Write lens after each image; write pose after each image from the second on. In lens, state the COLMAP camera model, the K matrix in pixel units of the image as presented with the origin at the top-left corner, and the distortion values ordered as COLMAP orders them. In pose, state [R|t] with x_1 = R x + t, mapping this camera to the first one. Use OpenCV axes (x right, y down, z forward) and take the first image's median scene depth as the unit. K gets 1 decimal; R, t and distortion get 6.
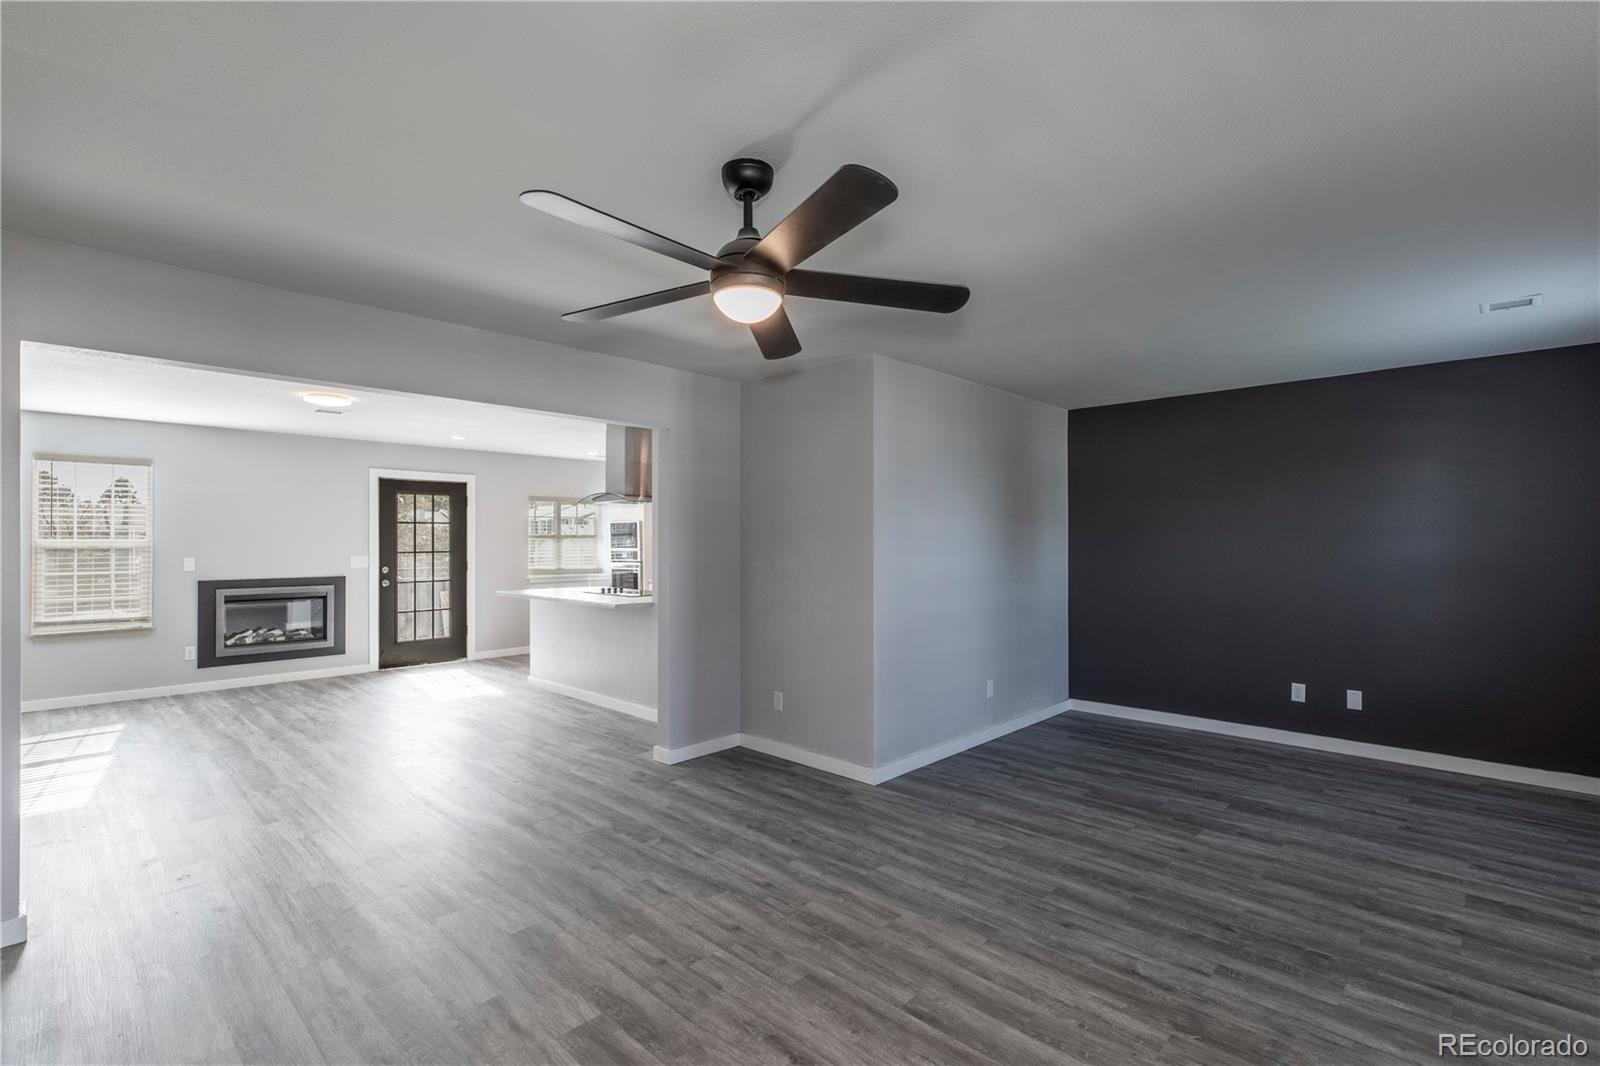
lens RADIAL K [[722.5, 0, 800.0], [0, 722.5, 533.0], [0, 0, 1]] dist [-0.000248, -0.000438]
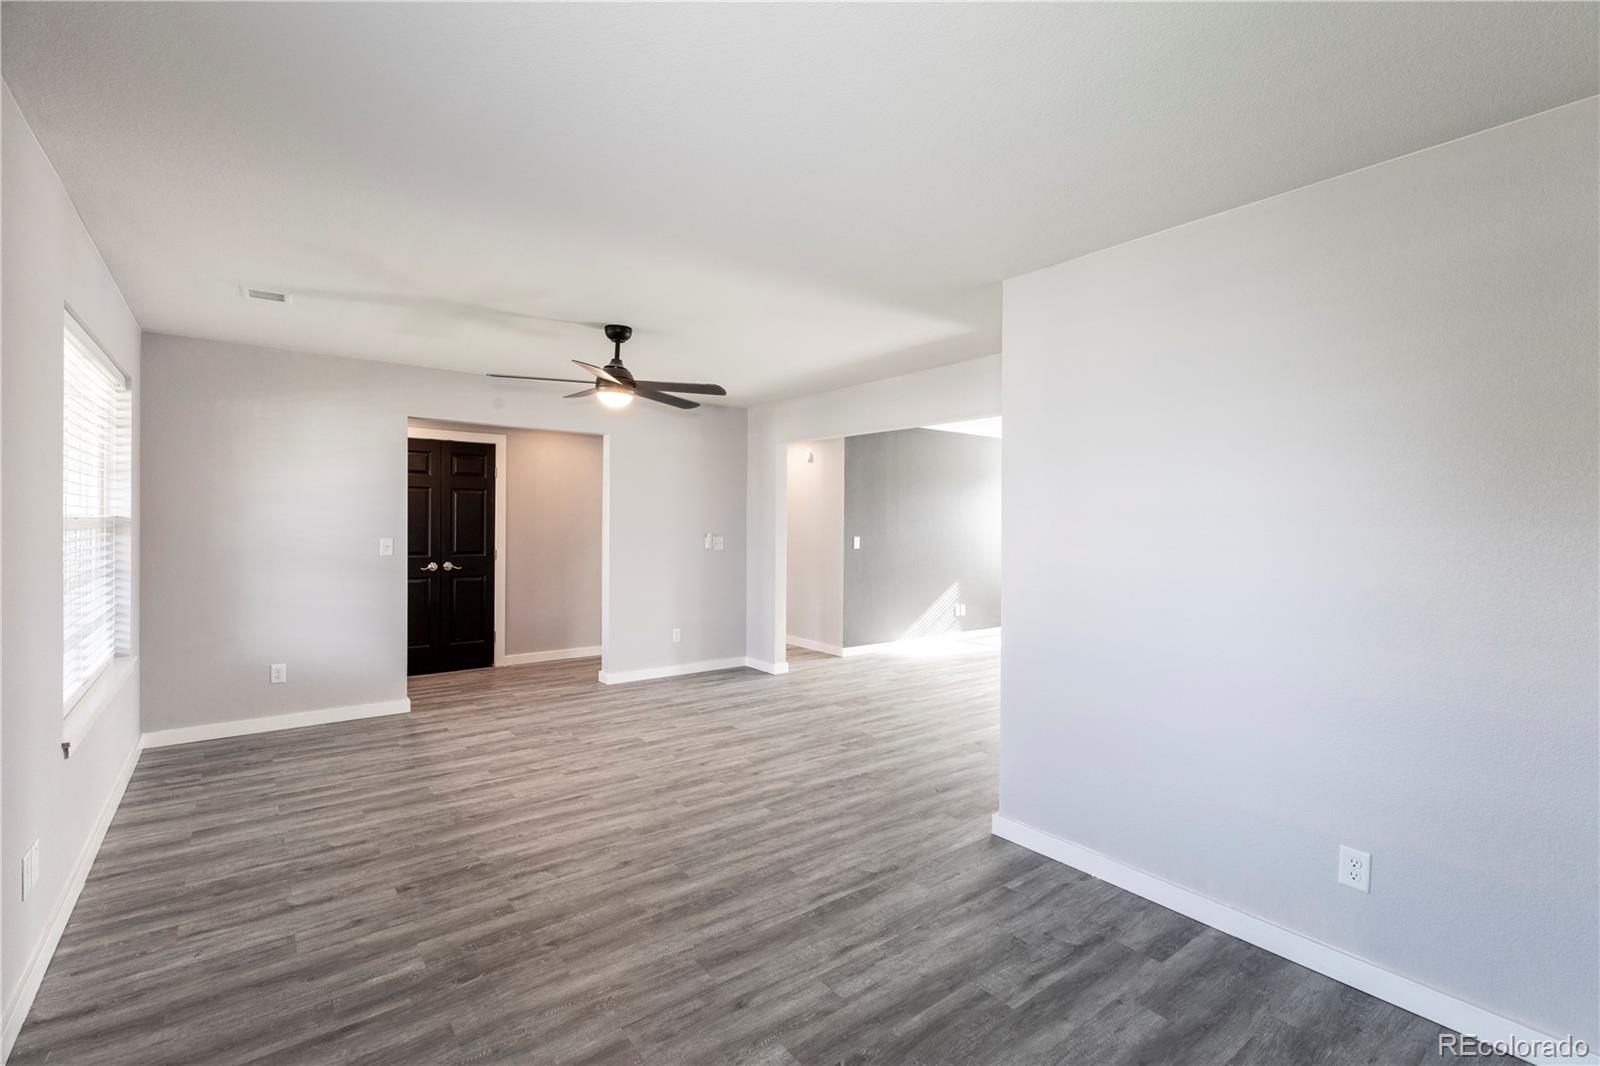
lens RADIAL K [[722.5, 0, 800.0], [0, 722.5, 533.0], [0, 0, 1]] dist [-0.000248, -0.000438]
pose [[-0.139577, 0.016625, -0.990072, 1.360092], [0.000920, 0.999861, 0.016660, 0.013792], [0.990211, 0.001414, -0.139573, 1.352925]]
